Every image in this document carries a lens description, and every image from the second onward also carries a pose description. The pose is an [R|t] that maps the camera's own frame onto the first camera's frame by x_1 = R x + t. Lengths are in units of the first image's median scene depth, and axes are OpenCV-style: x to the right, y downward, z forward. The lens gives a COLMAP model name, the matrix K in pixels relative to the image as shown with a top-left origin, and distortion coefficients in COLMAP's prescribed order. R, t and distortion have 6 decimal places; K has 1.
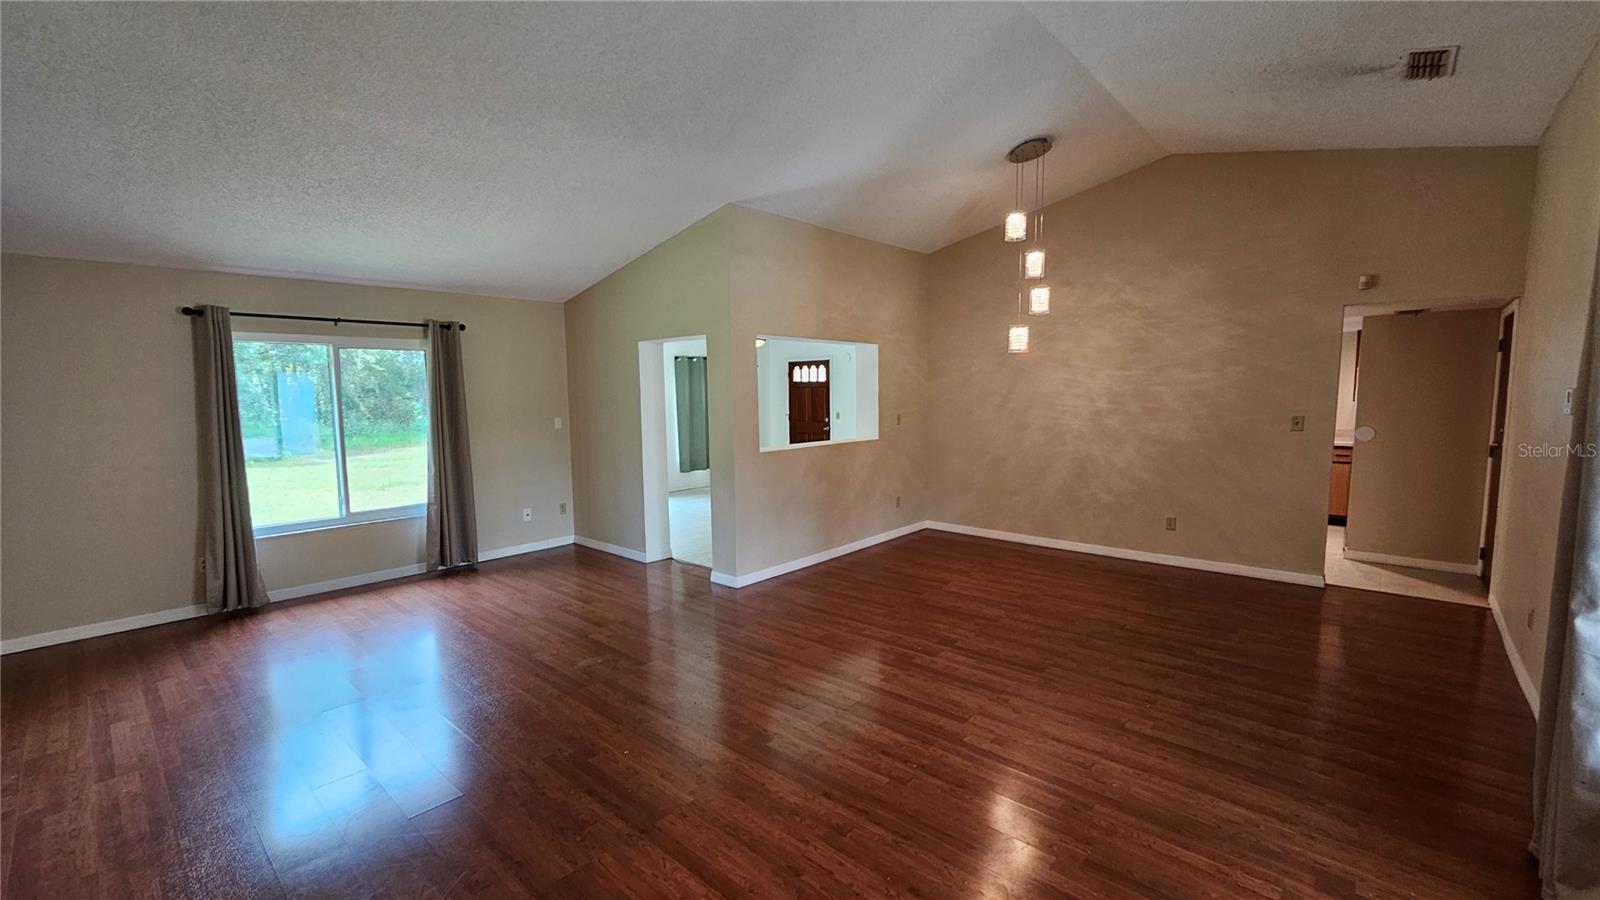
lens RADIAL K [[660.0, 0, 794.9], [0, 660.0, 445.9], [0, 0, 1]] dist [-0.002570, 0.000878]
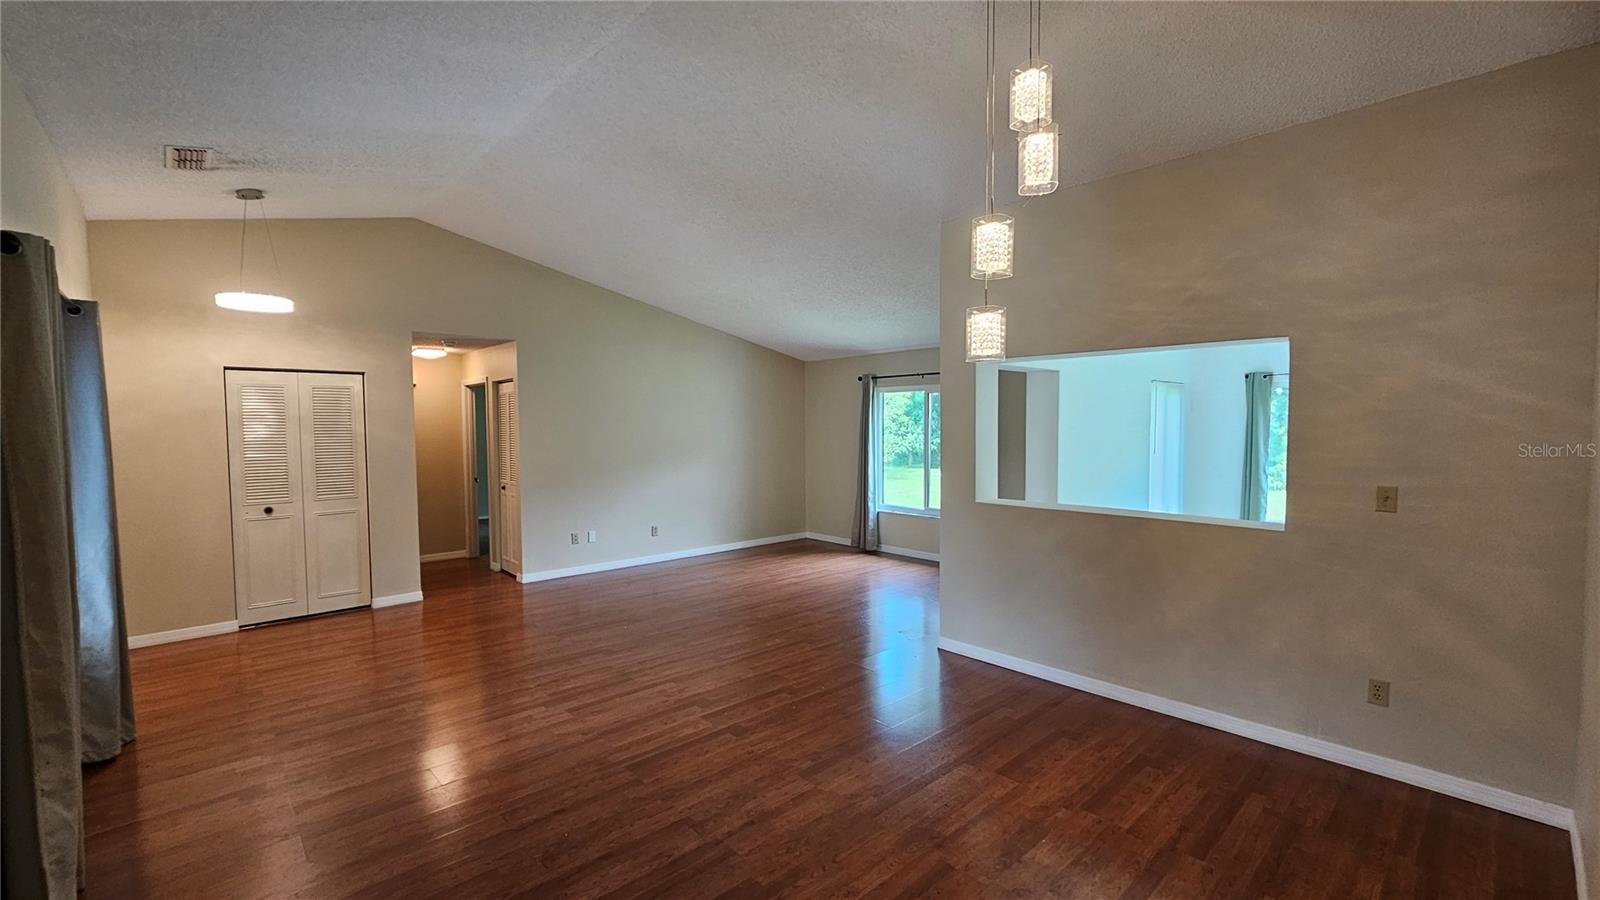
lens RADIAL K [[660.0, 0, 790.9], [0, 660.0, 457.0], [0, 0, 1]] dist [-0.002570, 0.000878]
pose [[-0.093419, 0.063270, -0.993614, 0.991841], [-0.077149, 0.994518, 0.070581, -0.110546], [0.992633, 0.083250, -0.088026, 1.059144]]
